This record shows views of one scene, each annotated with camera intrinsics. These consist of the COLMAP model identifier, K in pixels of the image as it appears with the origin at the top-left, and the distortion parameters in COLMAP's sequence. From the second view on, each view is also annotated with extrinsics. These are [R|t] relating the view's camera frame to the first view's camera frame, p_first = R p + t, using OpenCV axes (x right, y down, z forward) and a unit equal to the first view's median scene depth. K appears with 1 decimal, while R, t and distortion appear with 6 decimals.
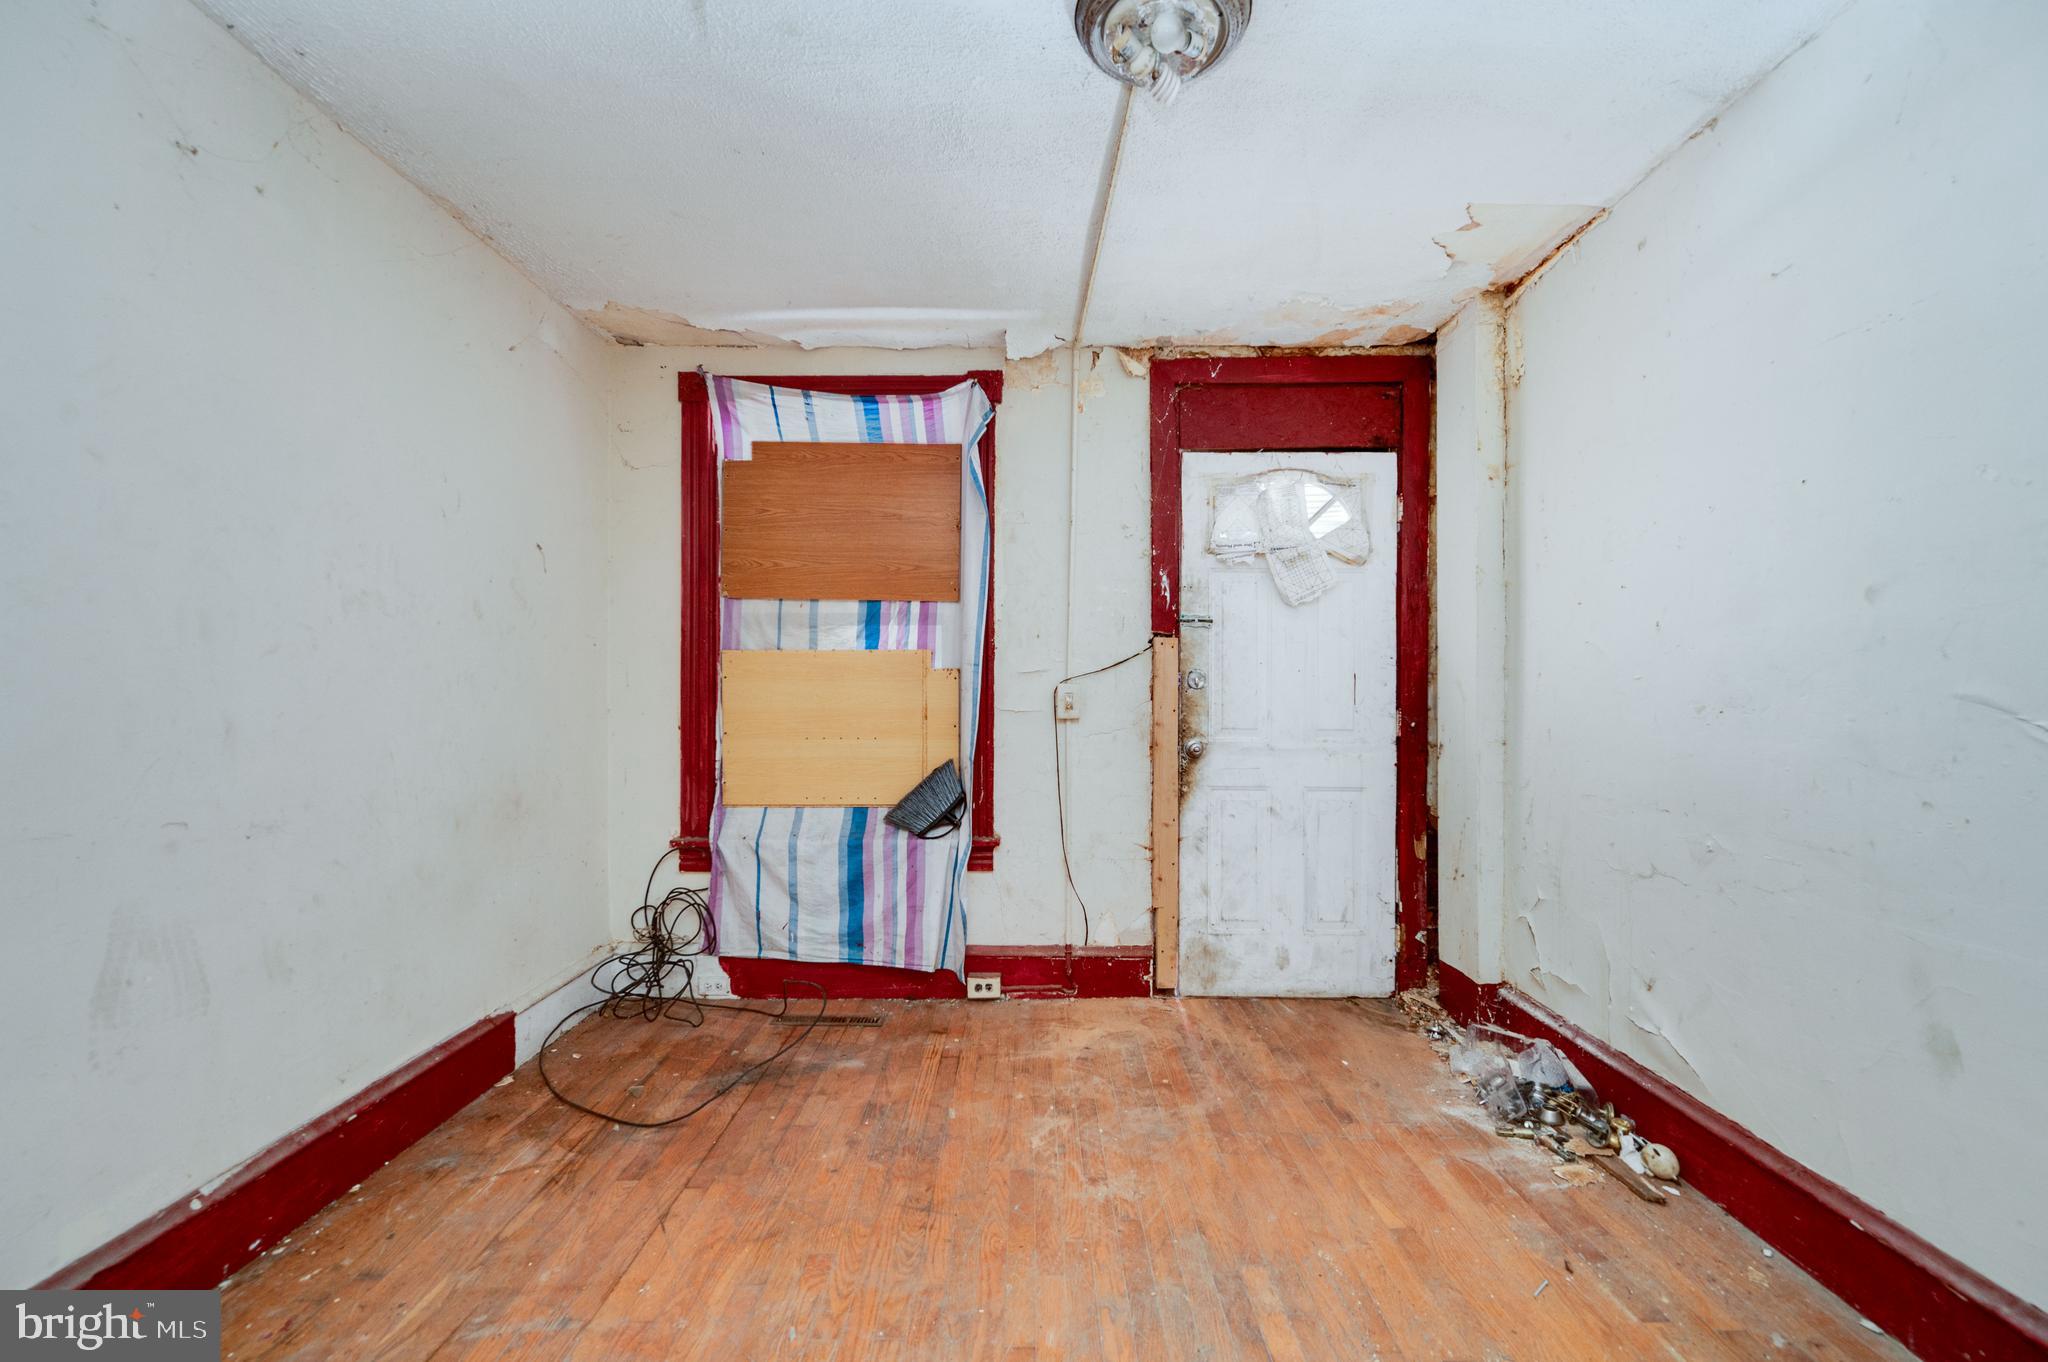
lens RADIAL K [[802.4, 0, 1034.5], [0, 802.4, 691.8], [0, 0, 1]] dist [-0.000896, -0.000097]
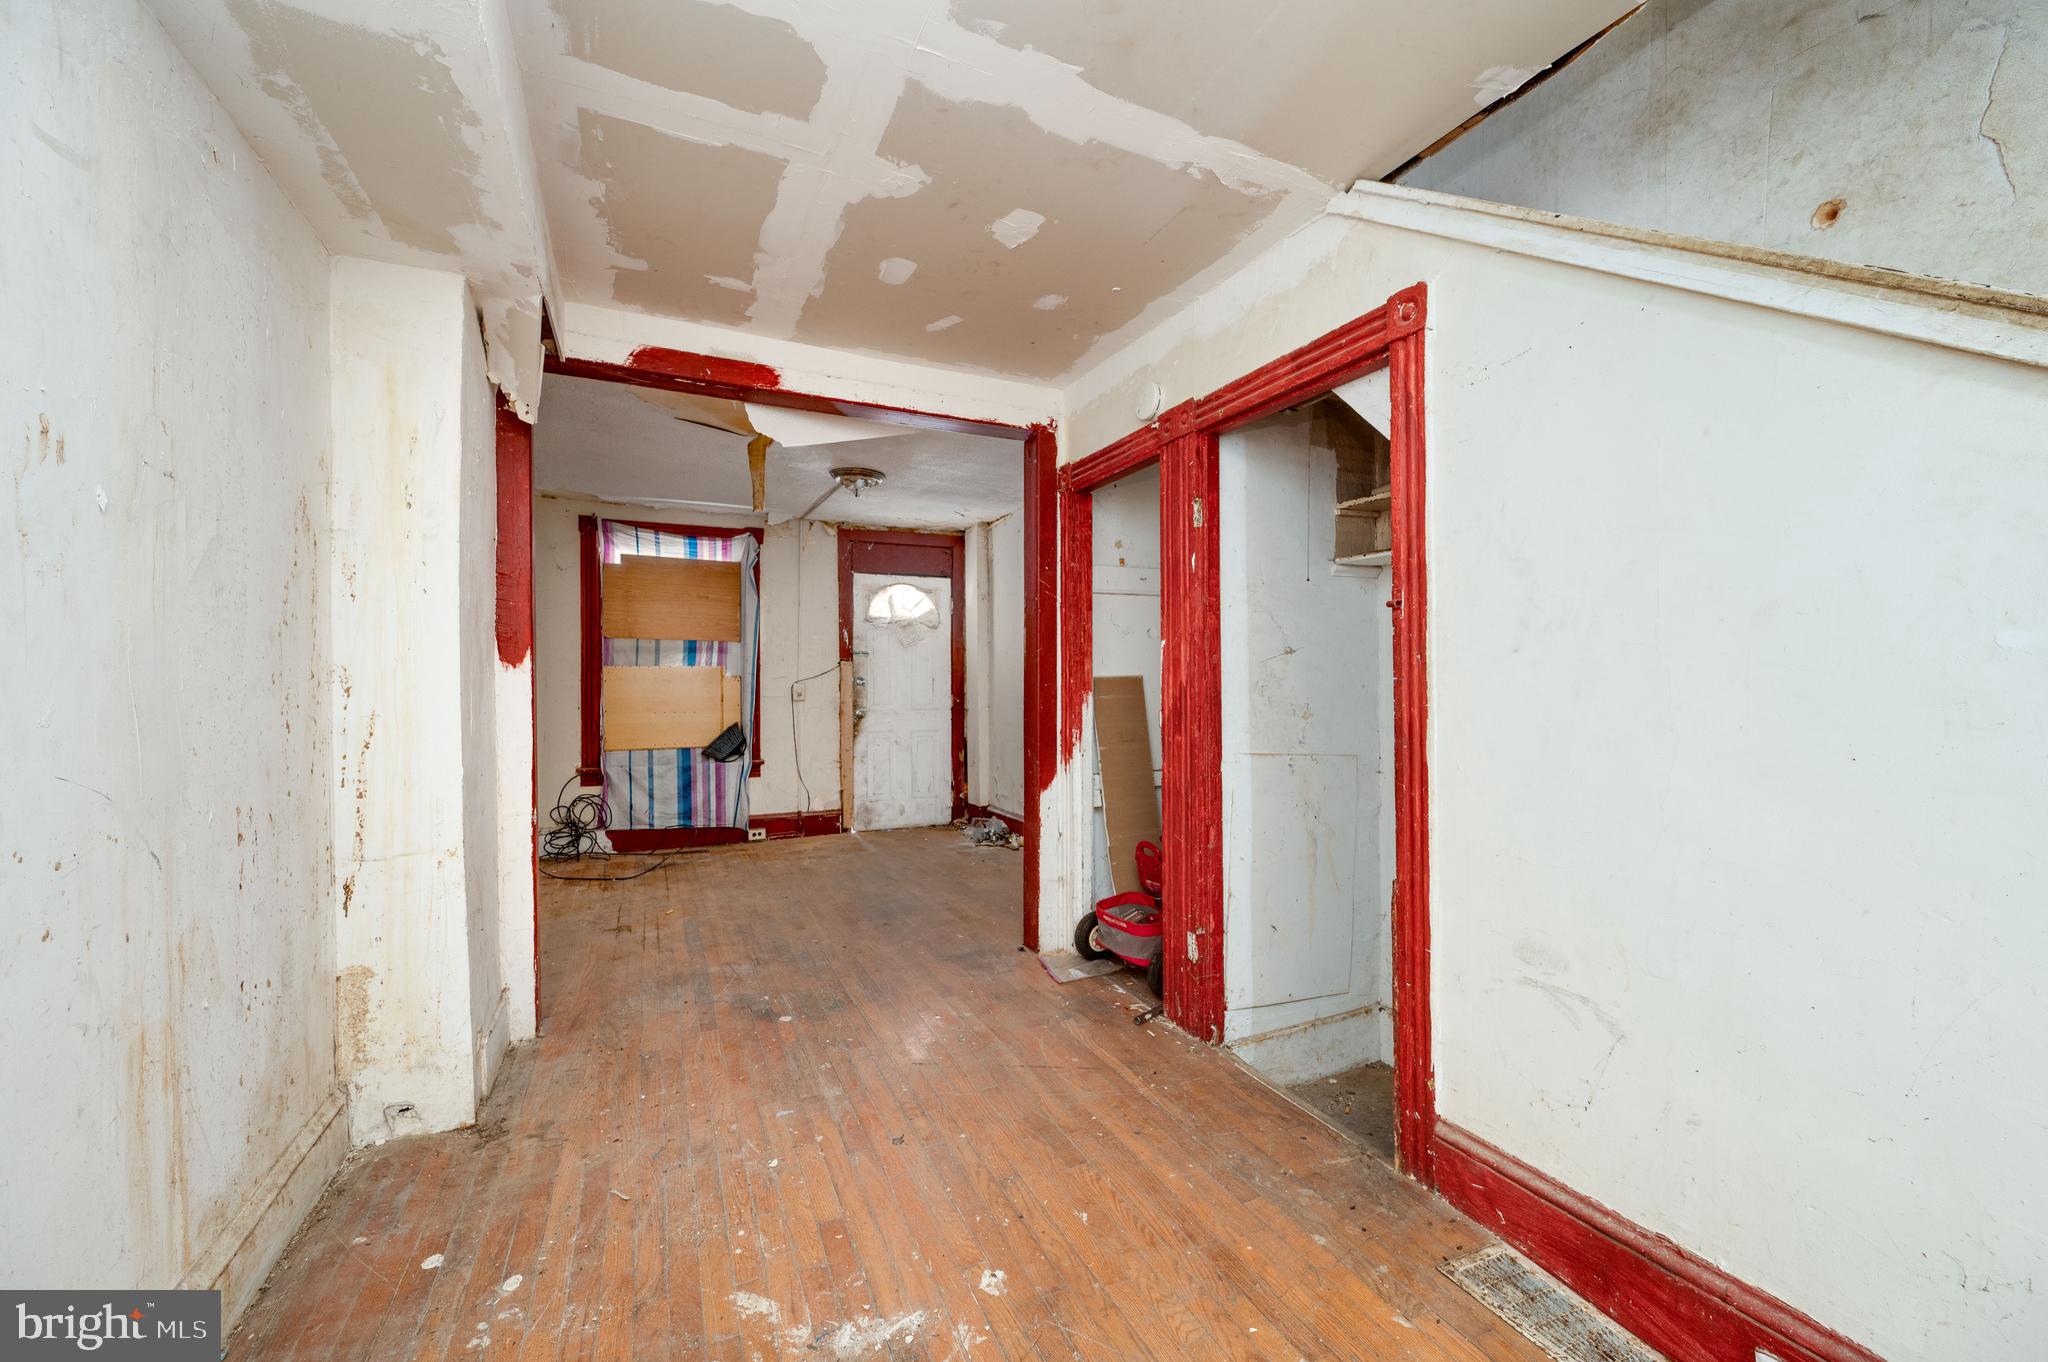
lens RADIAL K [[794.5, 0, 1039.3], [0, 794.5, 679.3], [0, 0, 1]] dist [-0.001230, -0.000248]
pose [[0.901932, -0.002613, 0.431871, -0.281318], [0.007347, 0.999930, -0.009293, 0.002609], [-0.431816, 0.011555, 0.901888, -1.100210]]
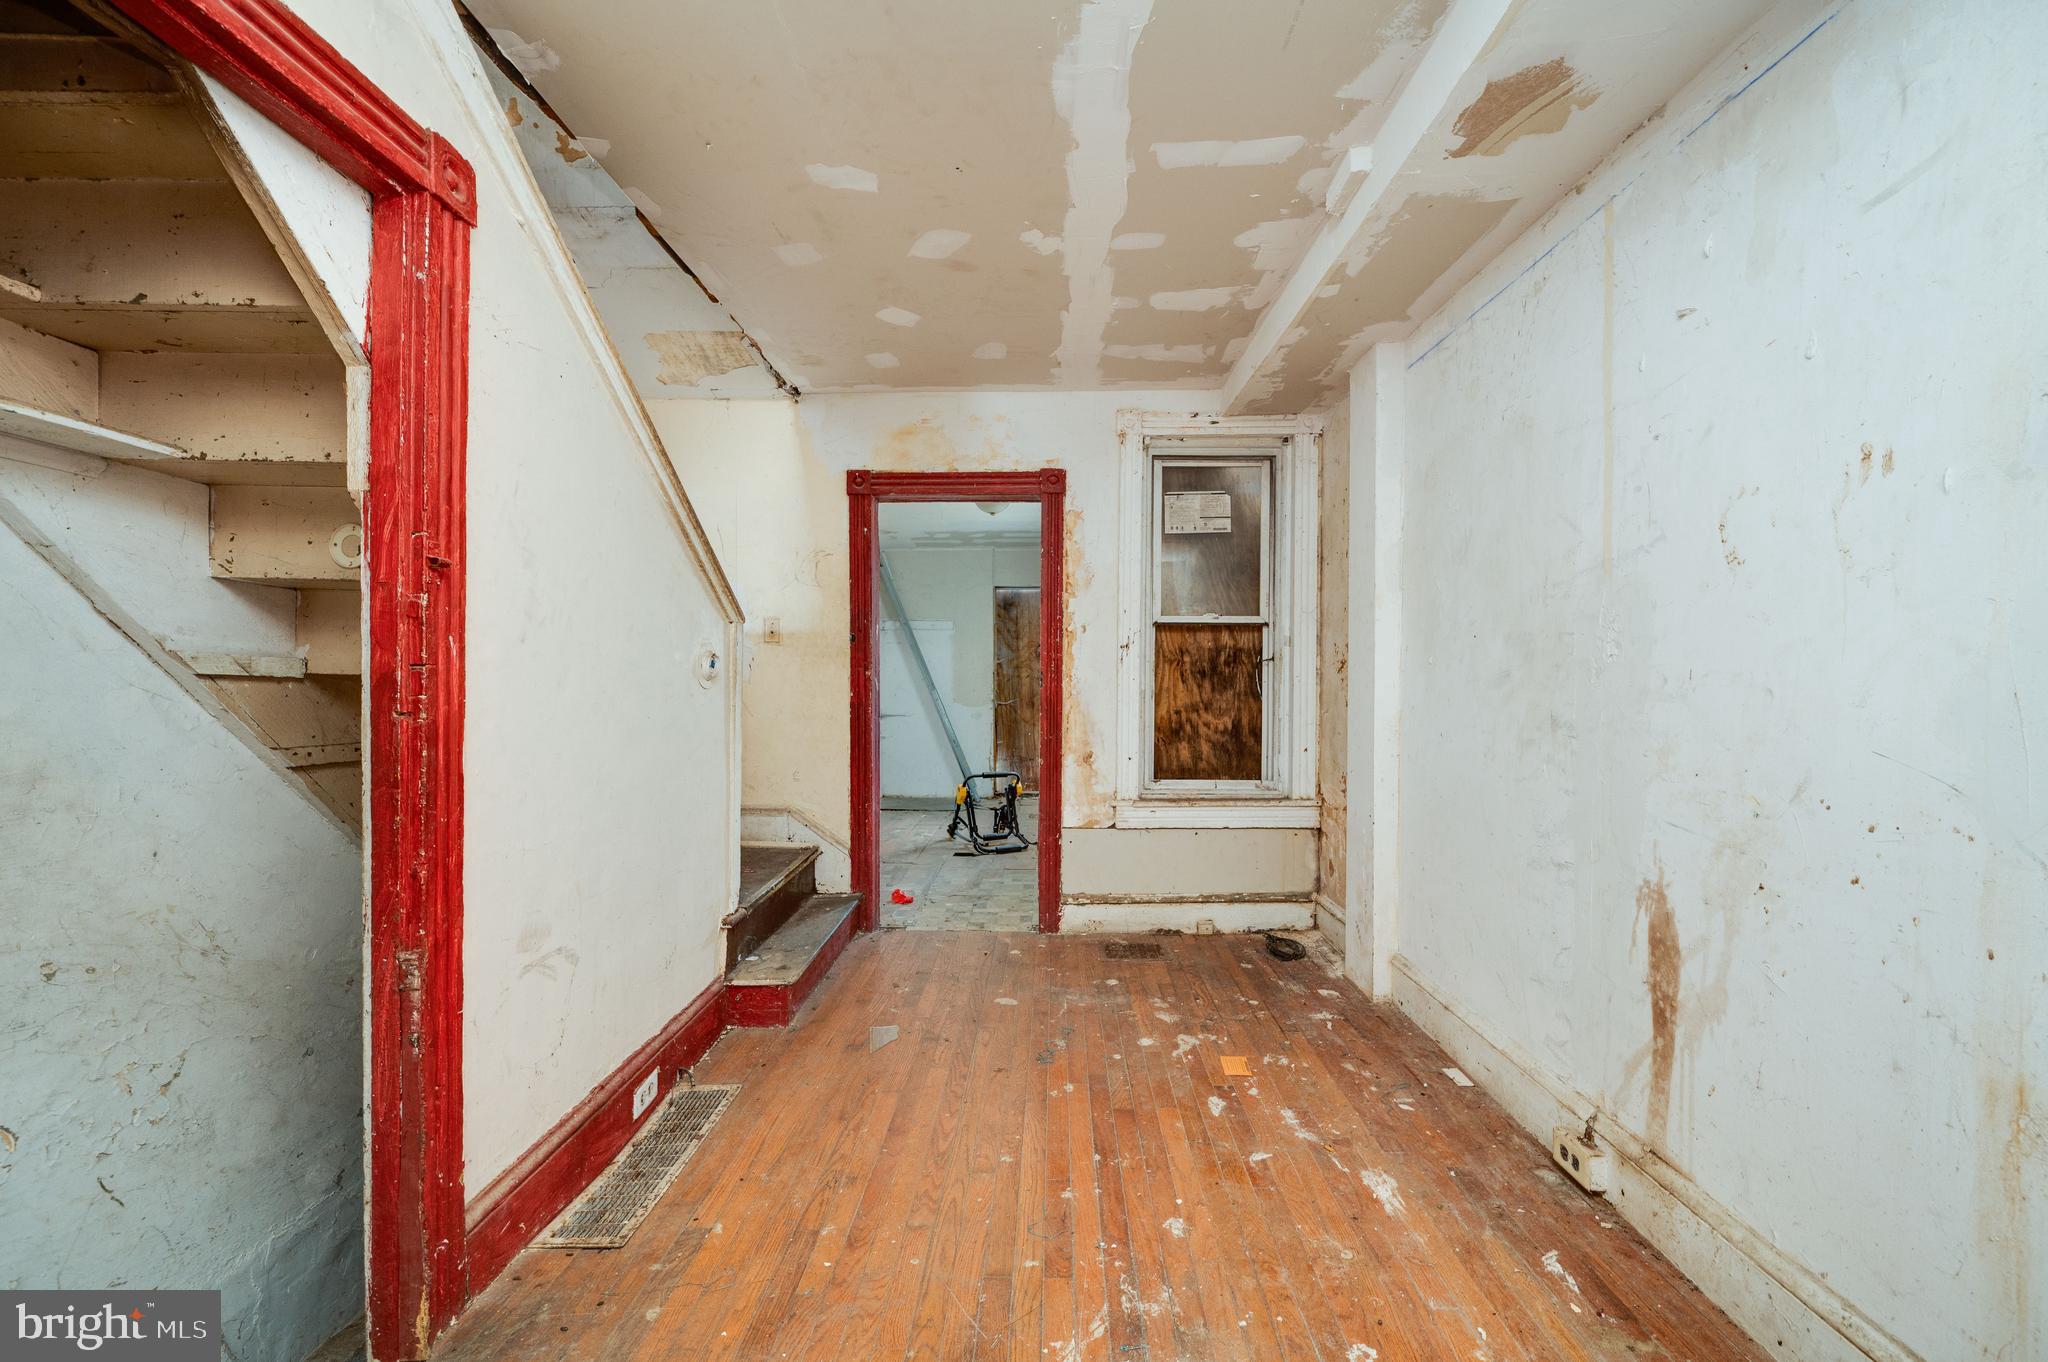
lens RADIAL K [[819.7, 0, 1026.4], [0, 819.7, 688.2], [0, 0, 1]] dist [-0.001618, -0.000399]
pose [[-0.999595, -0.003557, 0.028229, -0.109048], [-0.003120, 0.999875, 0.015480, 0.002109], [-0.028281, 0.015386, -0.999482, -0.208368]]
